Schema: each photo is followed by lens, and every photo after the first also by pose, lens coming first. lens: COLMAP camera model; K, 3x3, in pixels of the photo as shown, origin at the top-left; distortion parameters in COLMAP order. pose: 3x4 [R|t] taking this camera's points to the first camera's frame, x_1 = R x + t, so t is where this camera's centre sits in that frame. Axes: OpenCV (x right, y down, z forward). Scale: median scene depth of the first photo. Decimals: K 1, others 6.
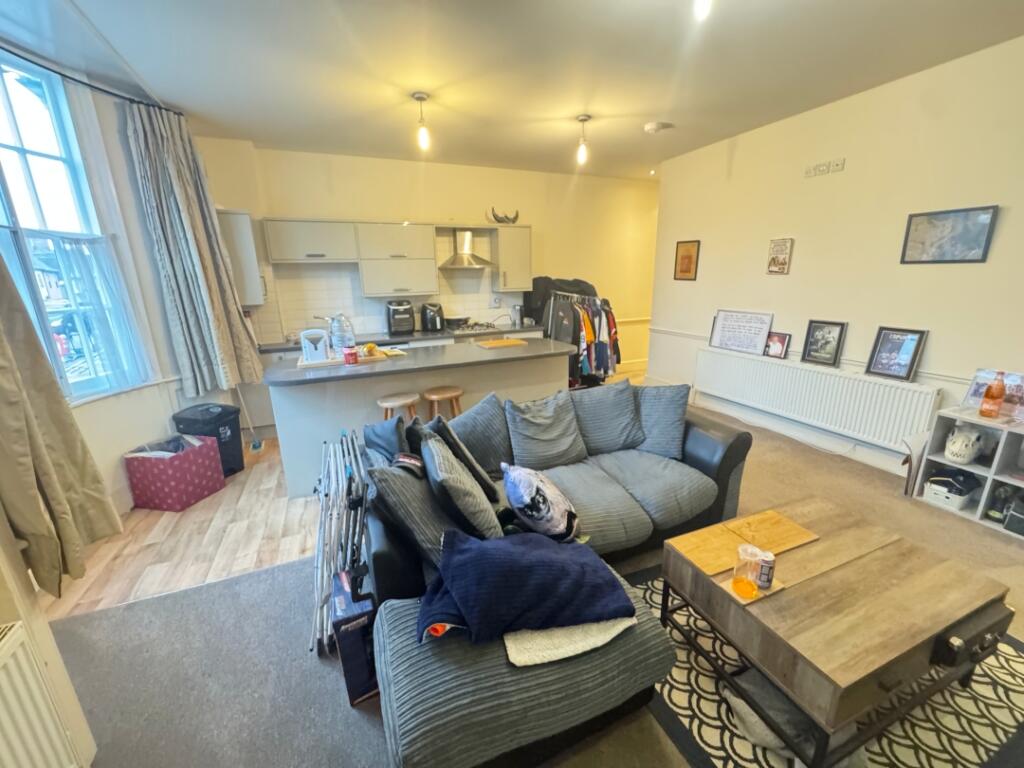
lens RADIAL K [[409.6, 0, 509.3], [0, 409.6, 385.8], [0, 0, 1]] dist [-0.000048, -0.000494]
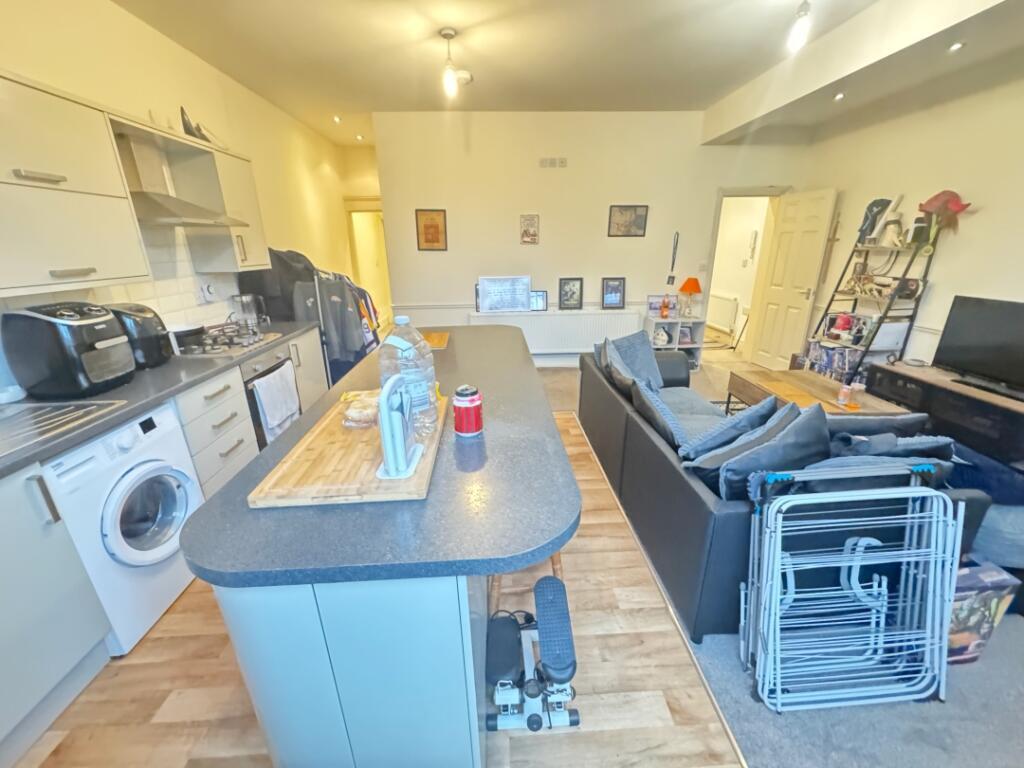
lens RADIAL K [[409.6, 0, 509.3], [0, 409.6, 385.8], [0, 0, 1]] dist [-0.000048, -0.000494]
pose [[0.350771, -0.291552, 0.889920, -0.618534], [0.250859, 0.944824, 0.210660, -0.147910], [-0.902236, 0.149351, 0.404556, 0.638482]]
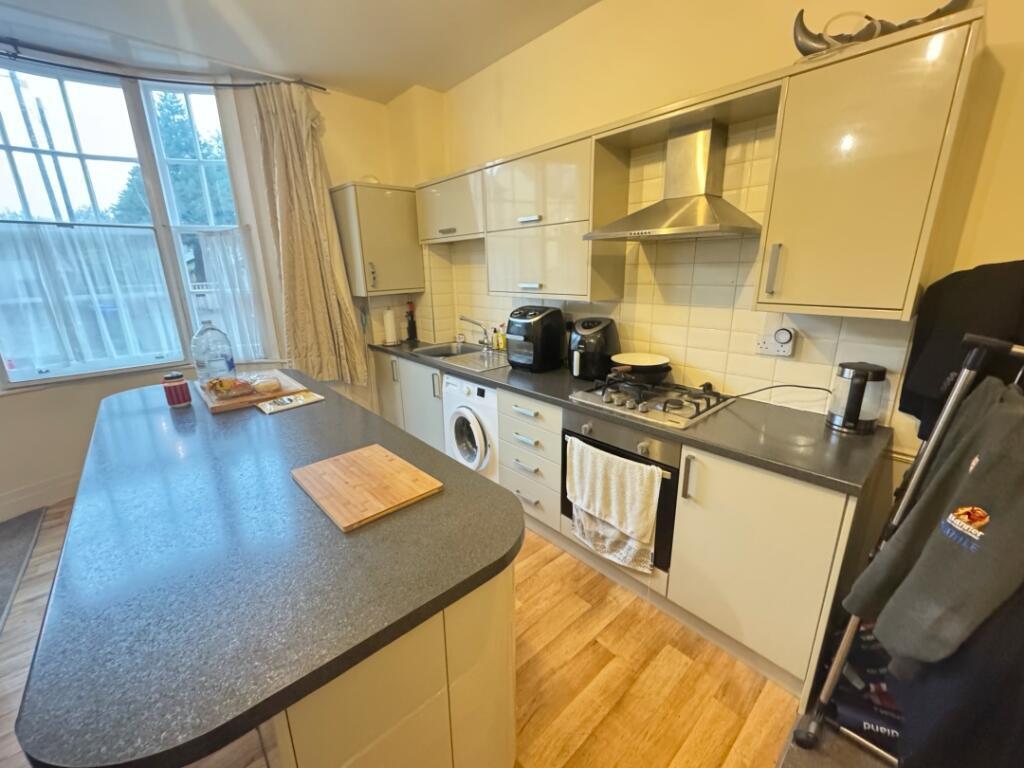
lens RADIAL K [[409.6, 0, 509.3], [0, 409.6, 385.8], [0, 0, 1]] dist [-0.000048, -0.000494]
pose [[0.316066, 0.277814, -0.907151, 0.297037], [-0.233600, 0.949517, 0.209399, -0.277050], [0.919529, 0.145726, 0.365007, 1.020778]]
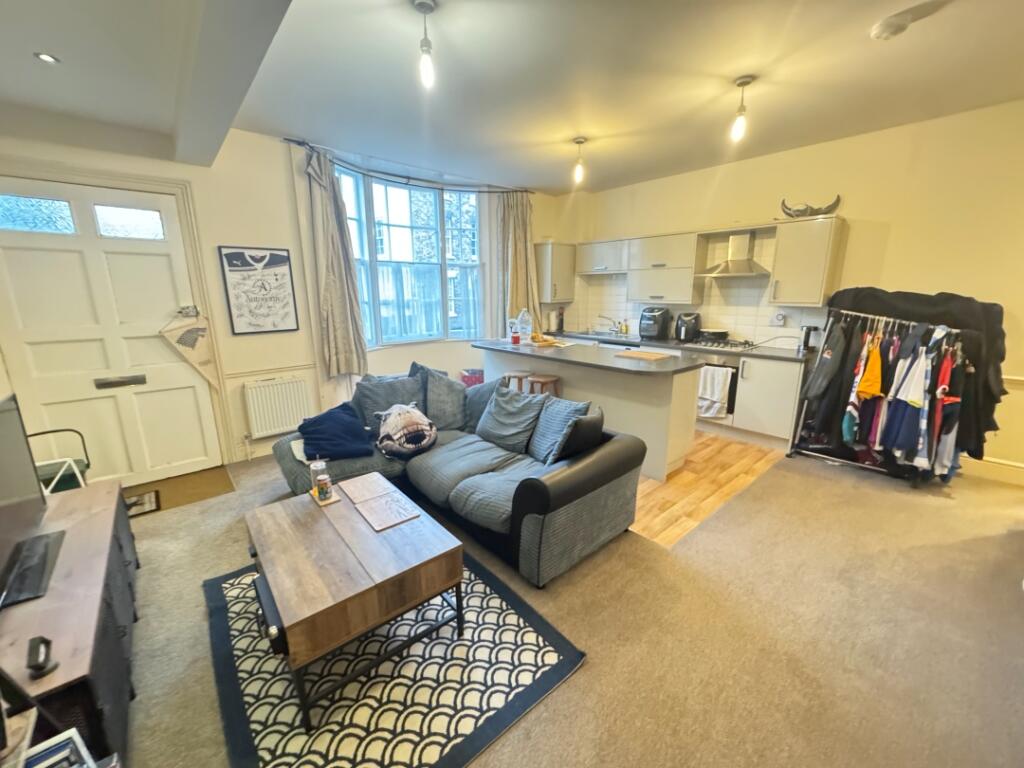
lens RADIAL K [[409.6, 0, 509.3], [0, 409.6, 385.8], [0, 0, 1]] dist [-0.000048, -0.000494]
pose [[0.305996, 0.237514, -0.921929, 0.827181], [-0.247305, 0.954967, 0.163943, -0.122521], [0.919351, 0.177832, 0.350955, 0.406122]]
